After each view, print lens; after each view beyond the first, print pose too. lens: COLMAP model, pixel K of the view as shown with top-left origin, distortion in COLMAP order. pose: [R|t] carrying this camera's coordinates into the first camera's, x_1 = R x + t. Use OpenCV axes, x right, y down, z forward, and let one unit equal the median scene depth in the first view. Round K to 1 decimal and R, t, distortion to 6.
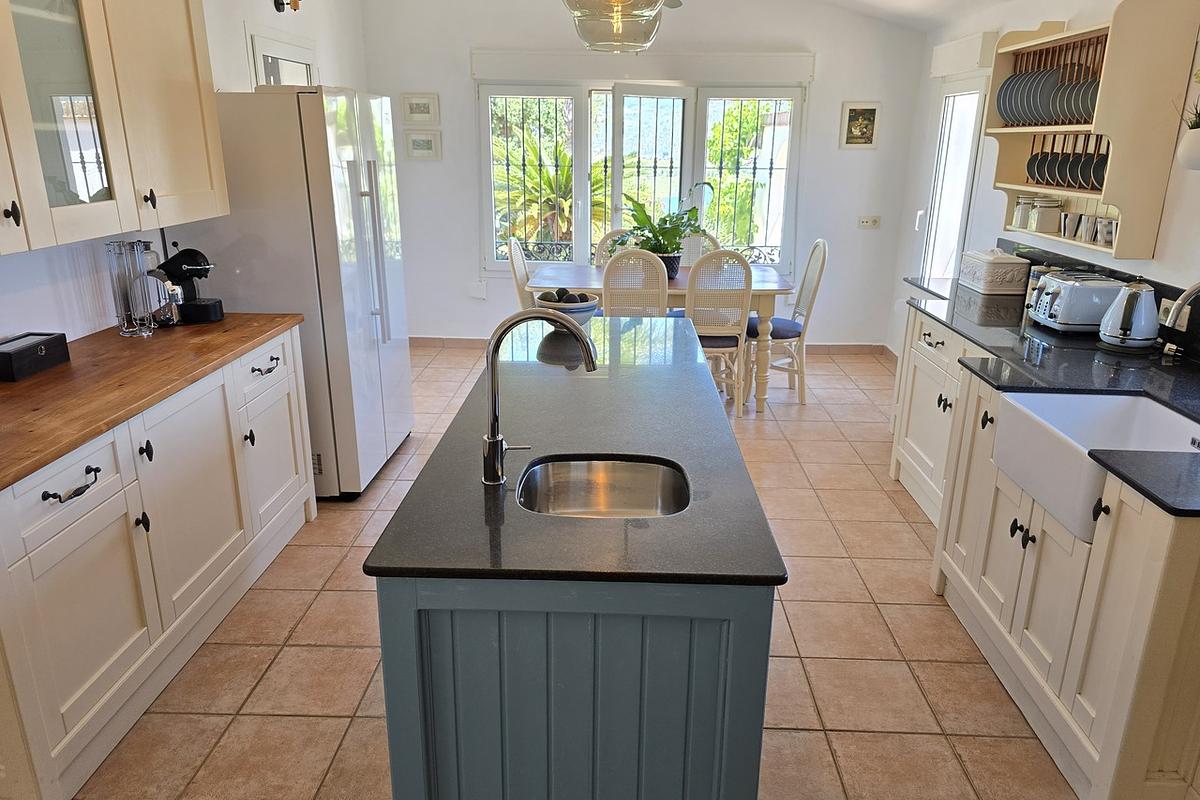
lens RADIAL K [[817.9, 0, 600.6], [0, 817.9, 391.5], [0, 0, 1]] dist [0.070876, -0.075056]
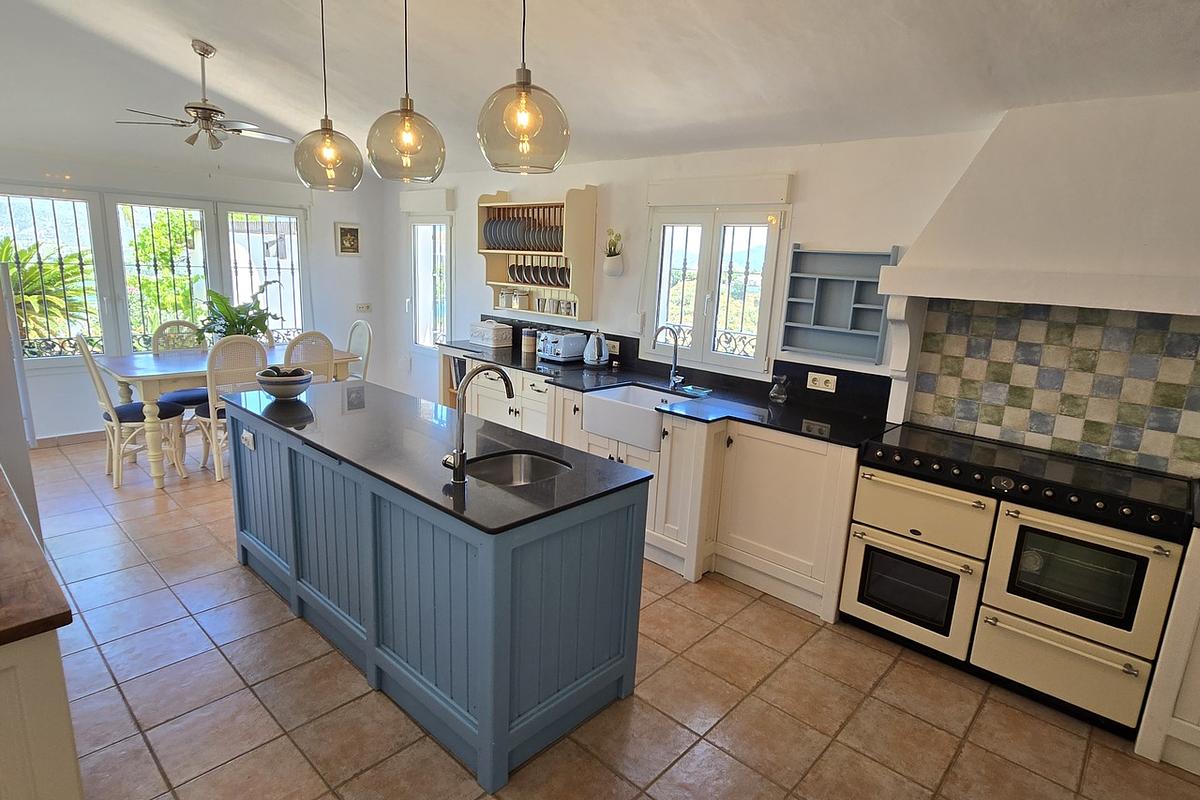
lens RADIAL K [[638.0, 0, 600.0], [0, 638.0, 400.0], [0, 0, 1]] dist [-0.000769, -0.000933]
pose [[0.649466, -0.141238, 0.747159, -0.421286], [0.183918, 0.982601, 0.025874, -0.009660], [-0.737813, 0.120612, 0.664142, 0.006737]]
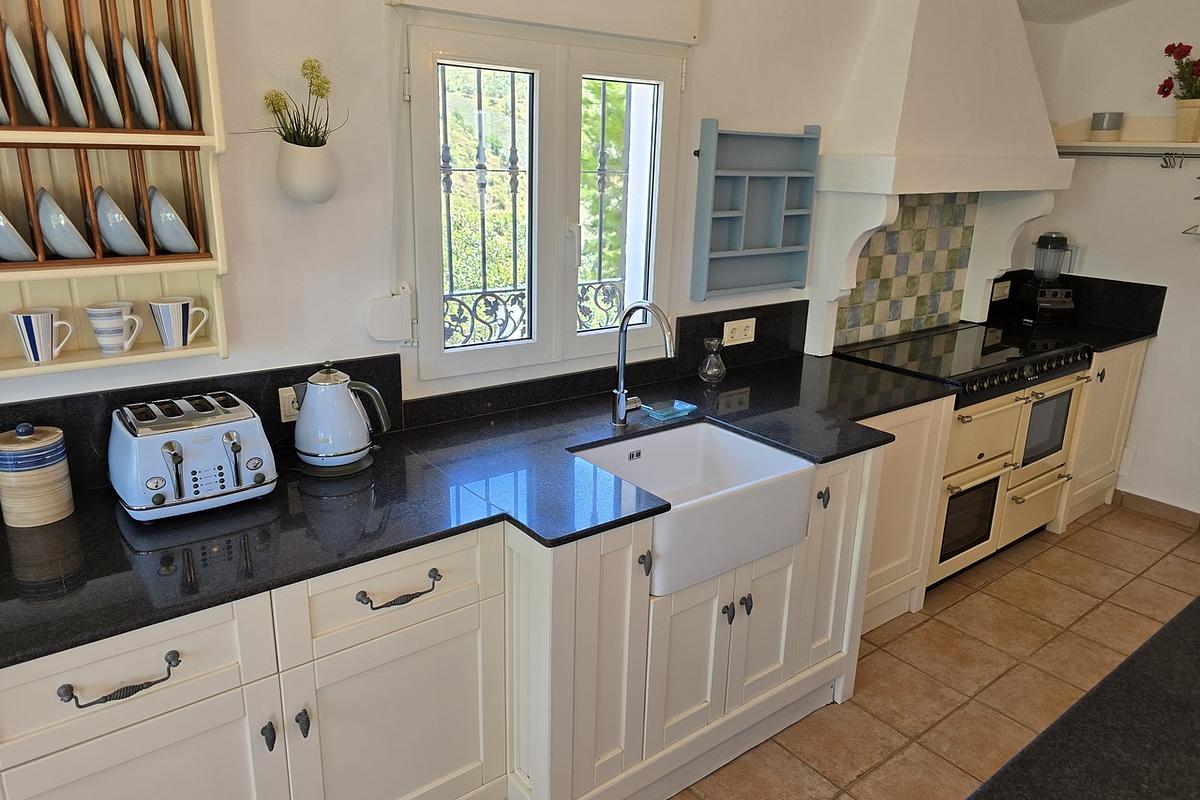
lens RADIAL K [[817.9, 0, 600.6], [0, 817.9, 391.5], [0, 0, 1]] dist [0.070876, -0.075056]
pose [[-0.646180, -0.237083, 0.725426, 0.004996], [0.196673, 0.866690, 0.458440, -0.320462], [-0.737408, 0.438907, -0.513410, 0.994855]]
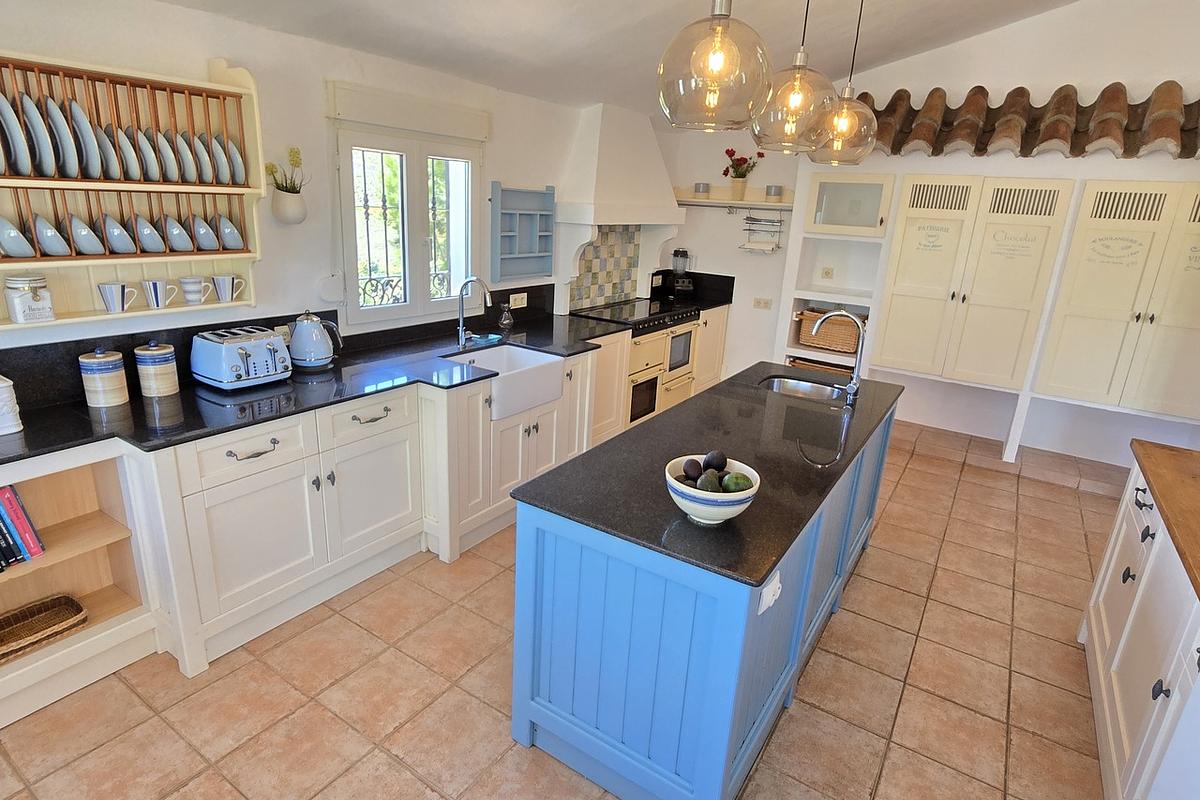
lens RADIAL K [[639.3, 0, 596.7], [0, 639.3, 393.7], [0, 0, 1]] dist [-0.000282, -0.001306]
pose [[-0.852663, -0.199683, 0.482797, -0.185839], [0.098057, 0.846496, 0.523286, -0.414732], [-0.513177, 0.493529, -0.702196, 1.267359]]
